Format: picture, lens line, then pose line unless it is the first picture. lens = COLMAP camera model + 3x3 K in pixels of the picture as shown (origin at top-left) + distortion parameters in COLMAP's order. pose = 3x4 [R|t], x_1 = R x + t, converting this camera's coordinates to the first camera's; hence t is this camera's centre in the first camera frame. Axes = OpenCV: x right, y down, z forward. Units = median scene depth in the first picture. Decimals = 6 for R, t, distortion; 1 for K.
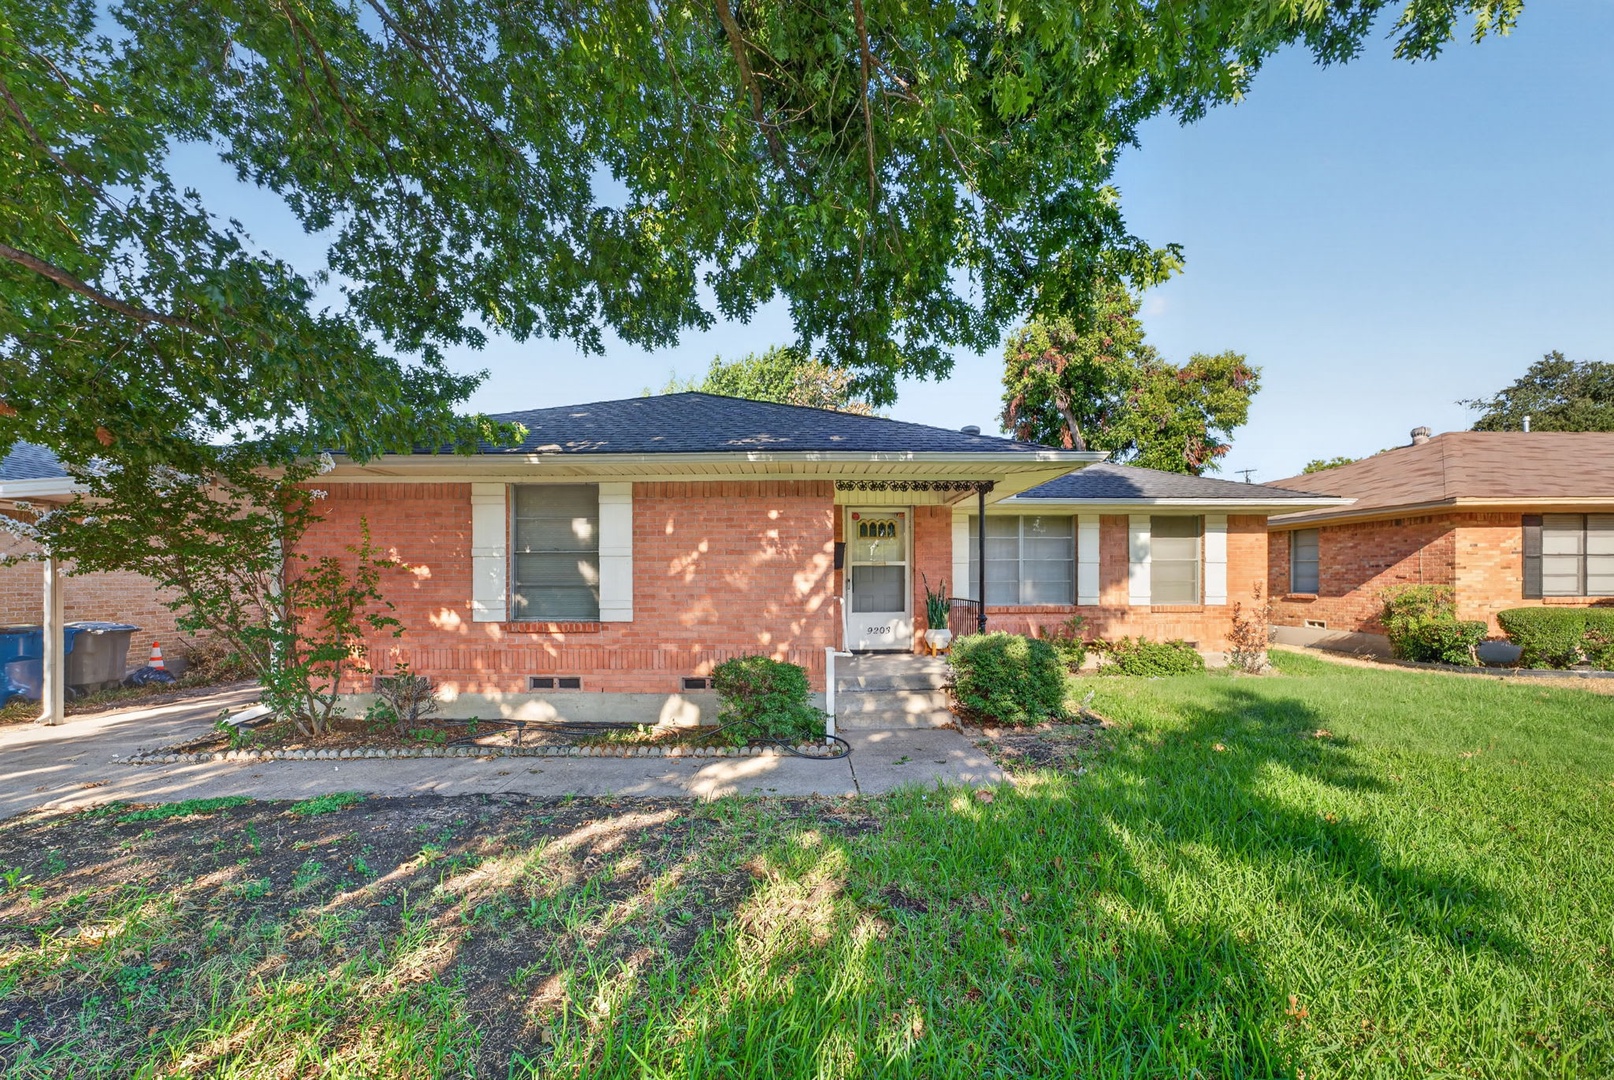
lens RADIAL K [[649.5, 0, 804.5], [0, 649.5, 587.7], [0, 0, 1]] dist [-0.000681, 0.002624]
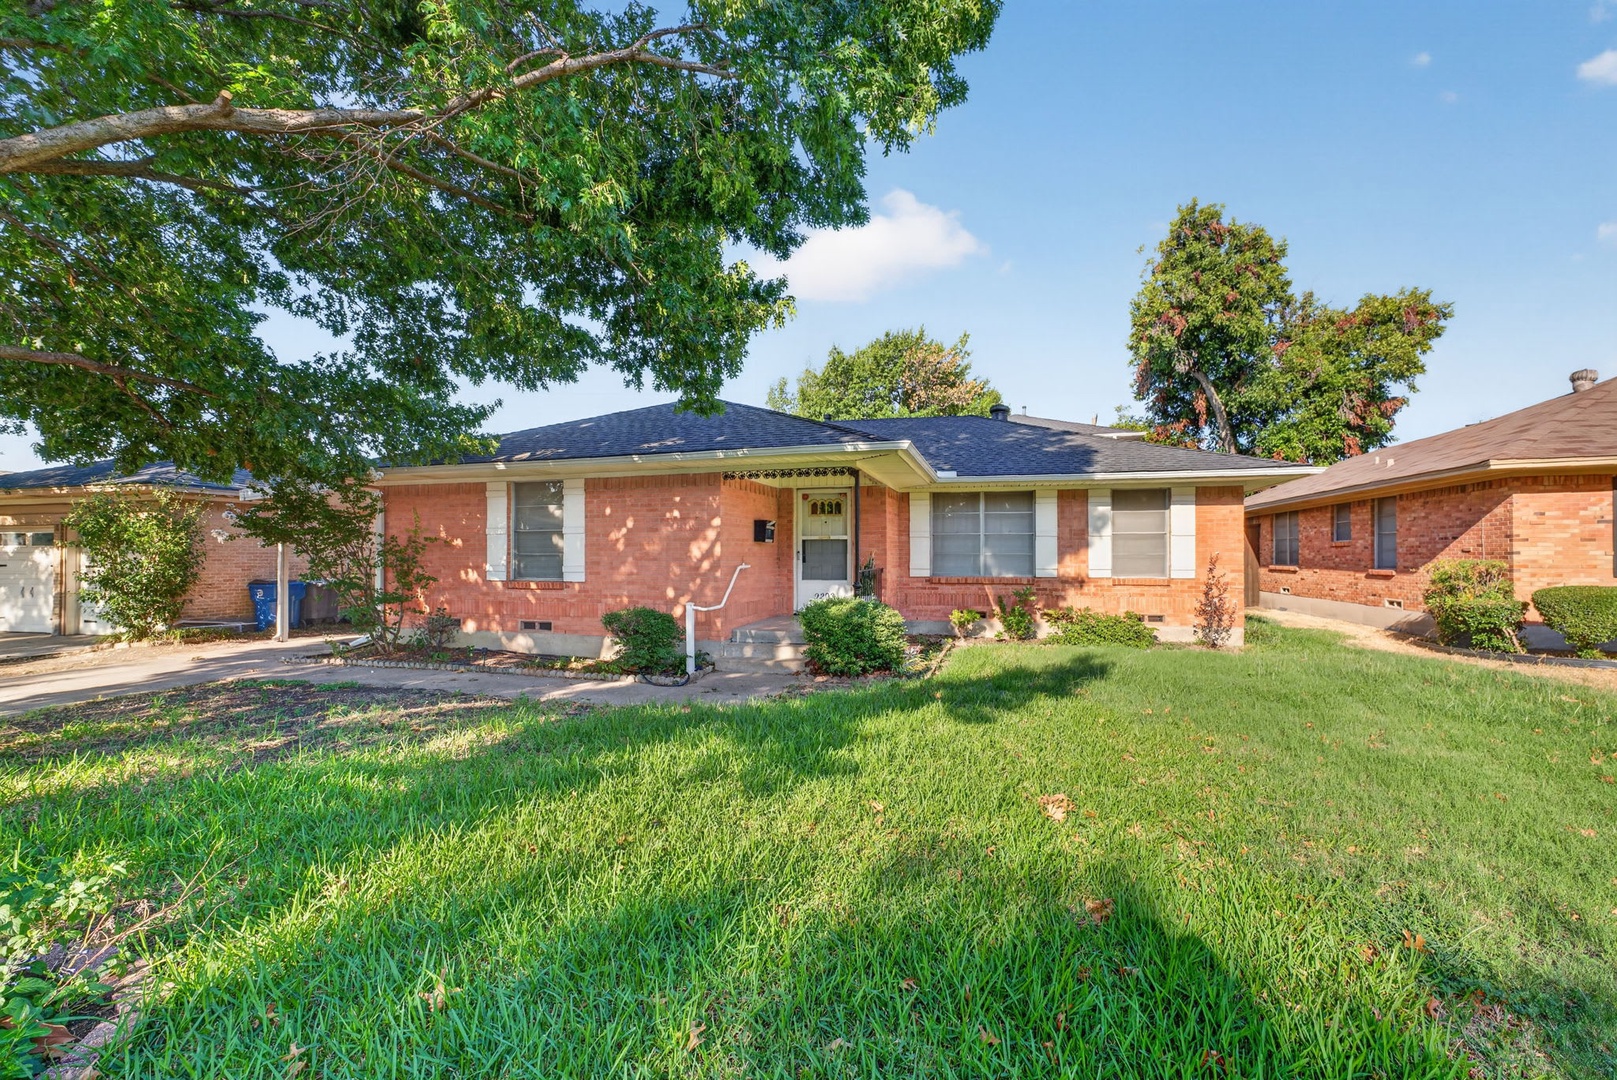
lens RADIAL K [[647.2, 0, 824.1], [0, 647.2, 547.8], [0, 0, 1]] dist [0.000033, 0.002971]
pose [[0.958920, 0.001103, -0.283673, 0.438445], [-0.007262, 0.999760, -0.020662, 0.005184], [0.283582, 0.021873, 0.958698, -0.104989]]
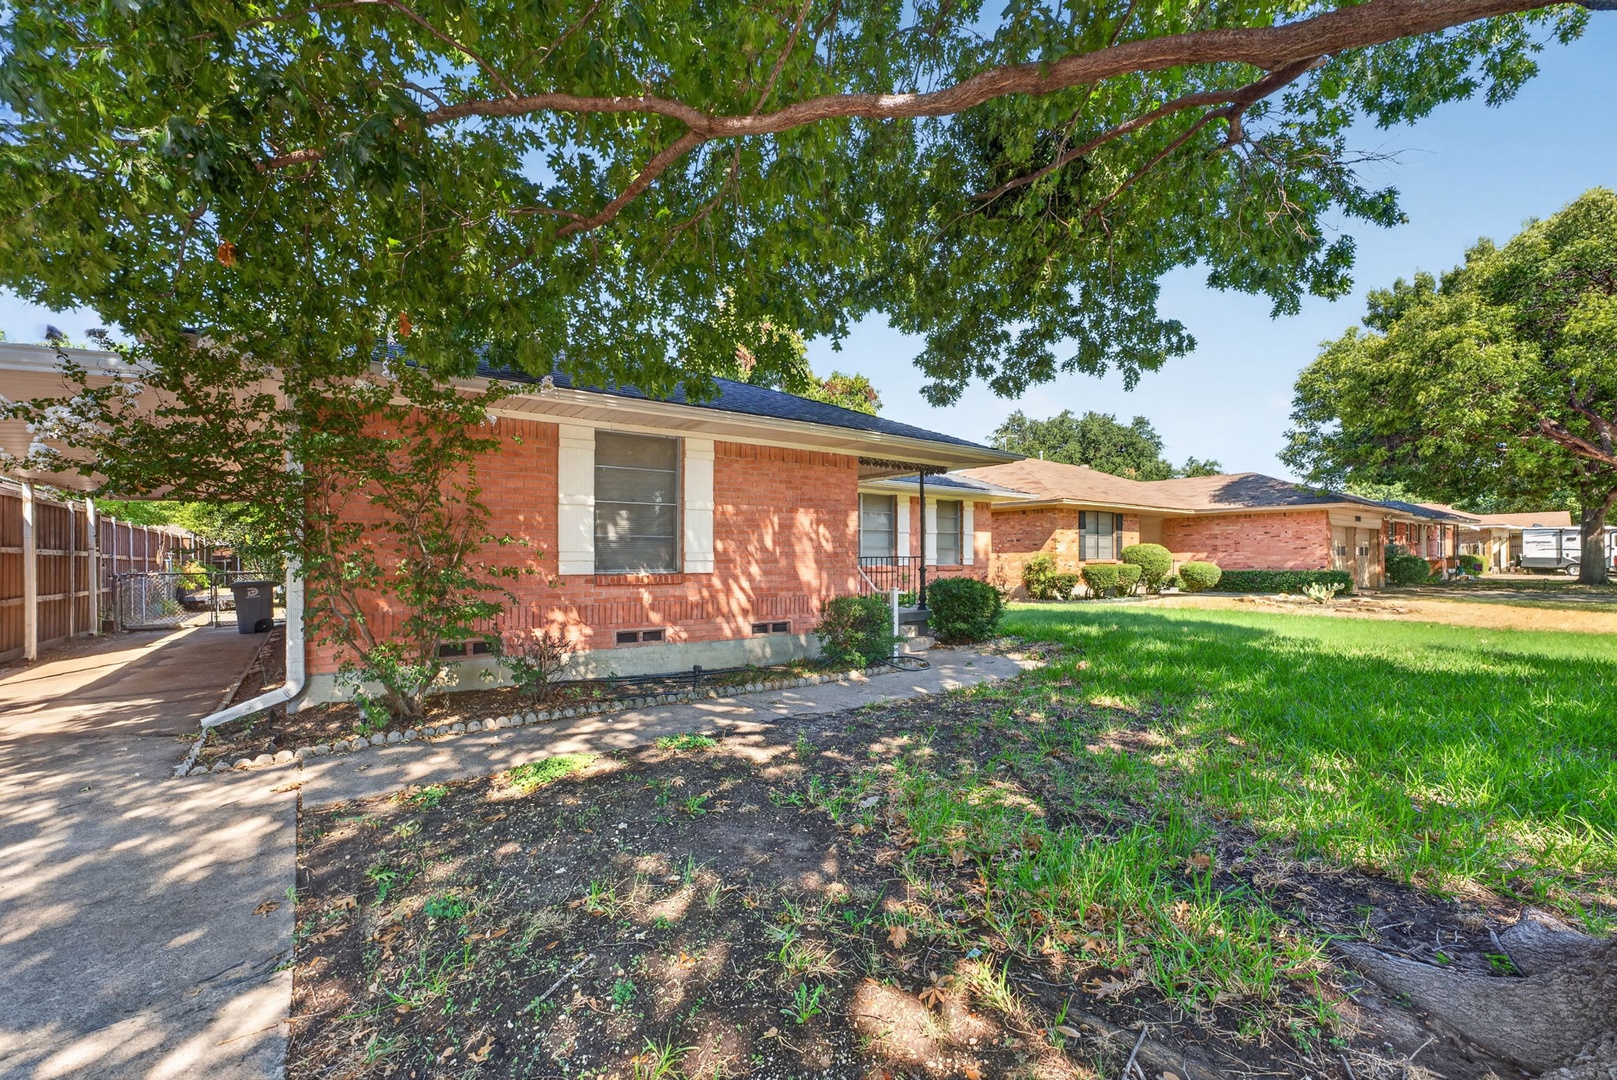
lens RADIAL K [[647.2, 0, 824.1], [0, 647.2, 547.8], [0, 0, 1]] dist [0.000033, 0.002971]
pose [[0.811146, 0.013061, 0.584697, -0.502272], [-0.000858, 0.999776, -0.021143, 0.023254], [-0.584843, 0.016648, 0.810976, 0.032633]]
